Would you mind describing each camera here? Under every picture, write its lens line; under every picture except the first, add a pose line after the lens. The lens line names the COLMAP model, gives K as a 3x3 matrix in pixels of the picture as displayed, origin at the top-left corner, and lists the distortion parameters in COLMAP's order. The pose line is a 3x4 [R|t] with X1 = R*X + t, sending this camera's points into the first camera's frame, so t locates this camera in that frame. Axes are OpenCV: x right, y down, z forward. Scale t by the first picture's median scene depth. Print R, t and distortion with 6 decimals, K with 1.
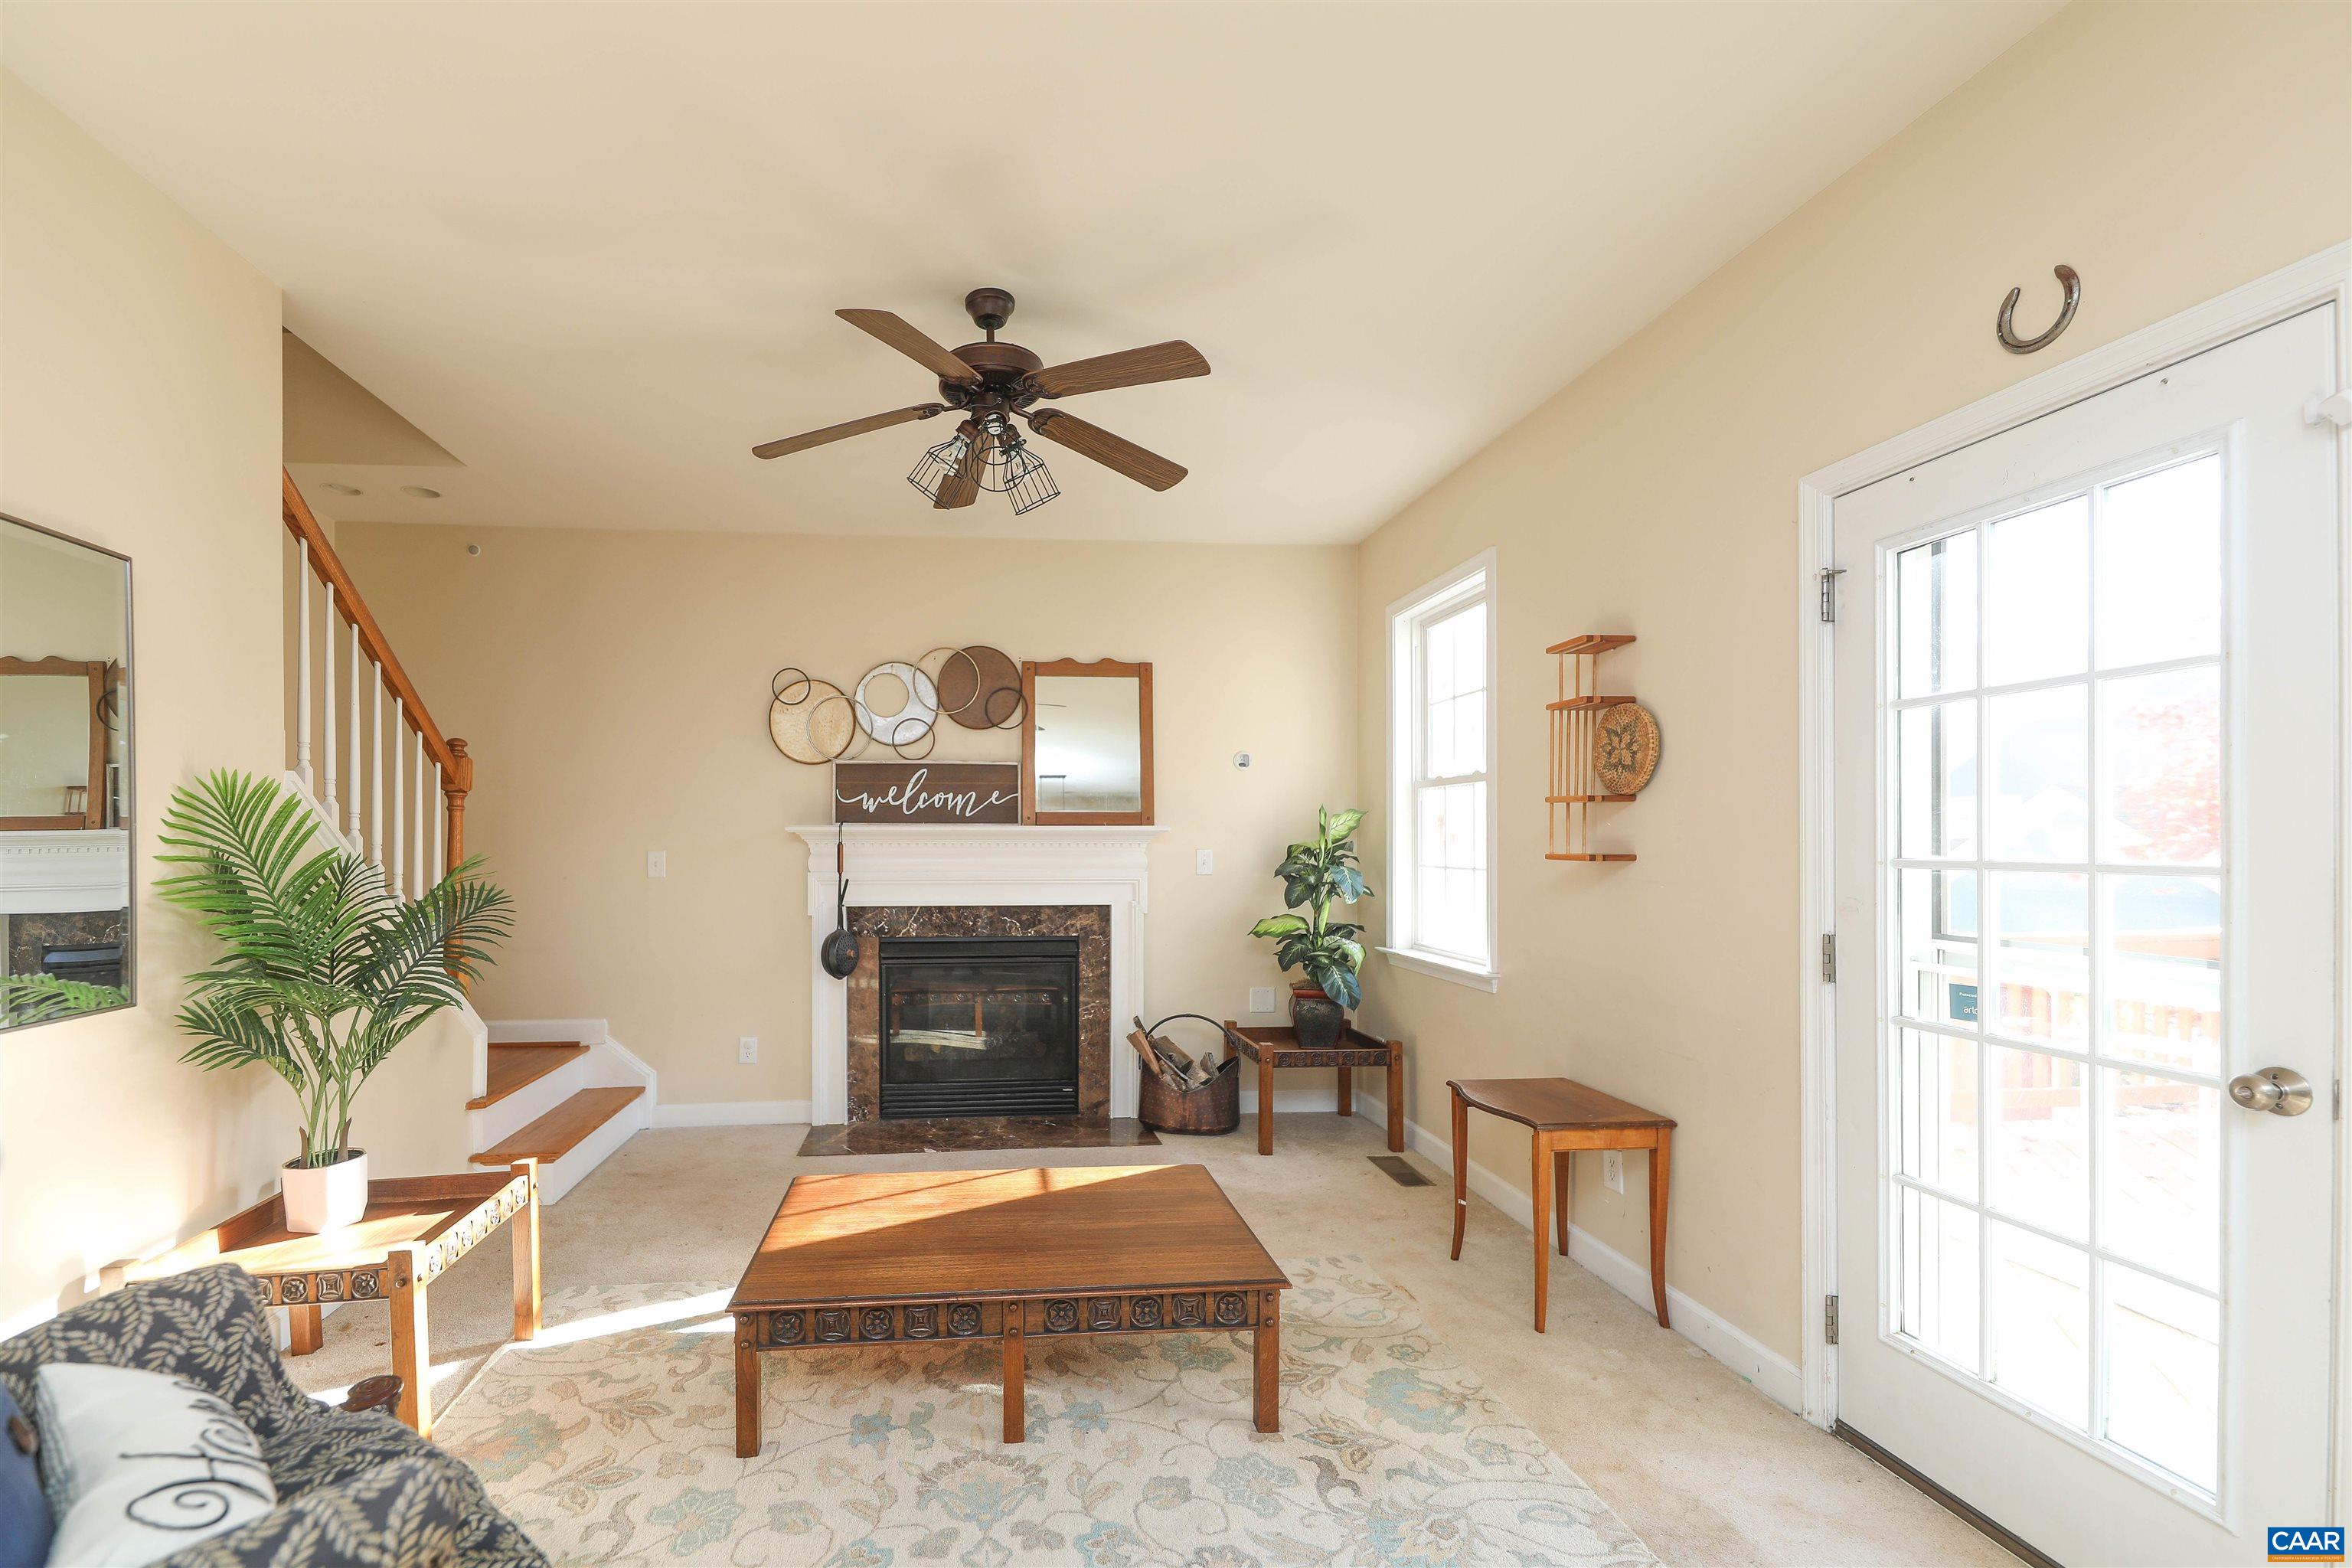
lens RADIAL K [[966.4, 0, 1079.6], [0, 966.4, 823.7], [0, 0, 1]] dist [0.007193, -0.006328]
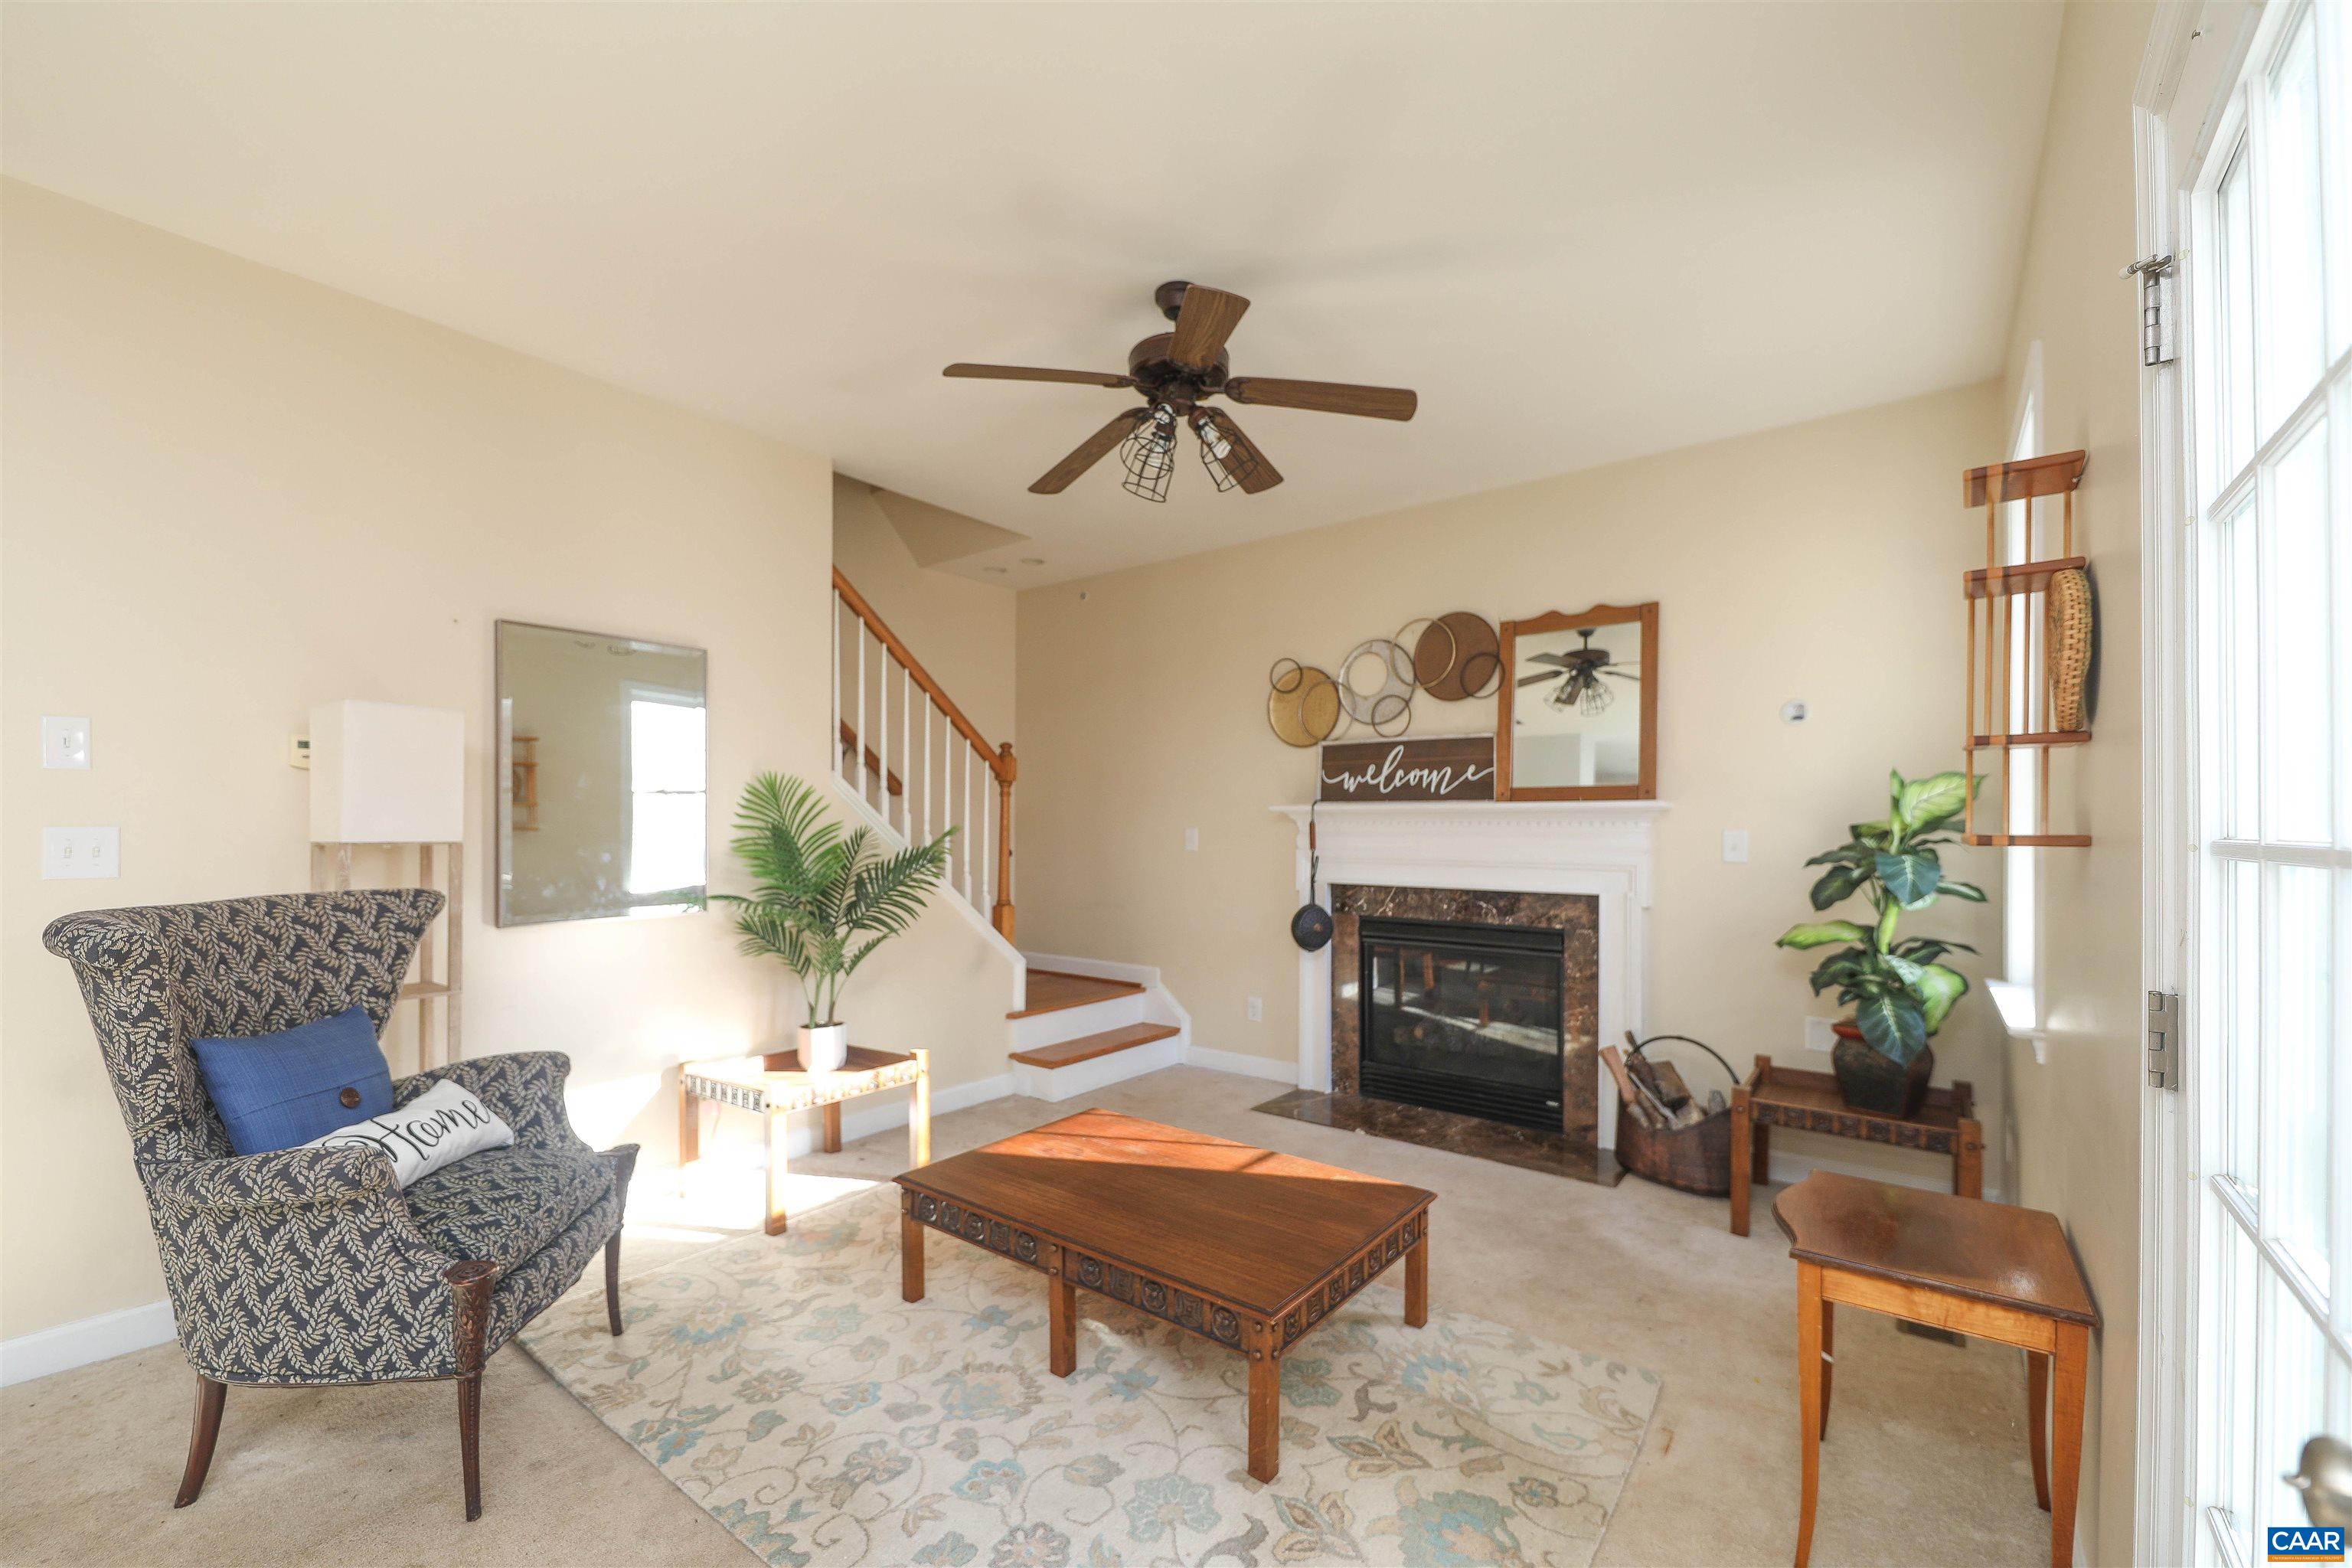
lens RADIAL K [[966.4, 0, 1225.6], [0, 966.4, 817.4], [0, 0, 1]] dist [0.007193, -0.006328]
pose [[0.740336, -0.003561, -0.672227, 0.369718], [0.008750, 0.999952, 0.004339, 0.009630], [0.672180, -0.009094, 0.740332, 0.159037]]
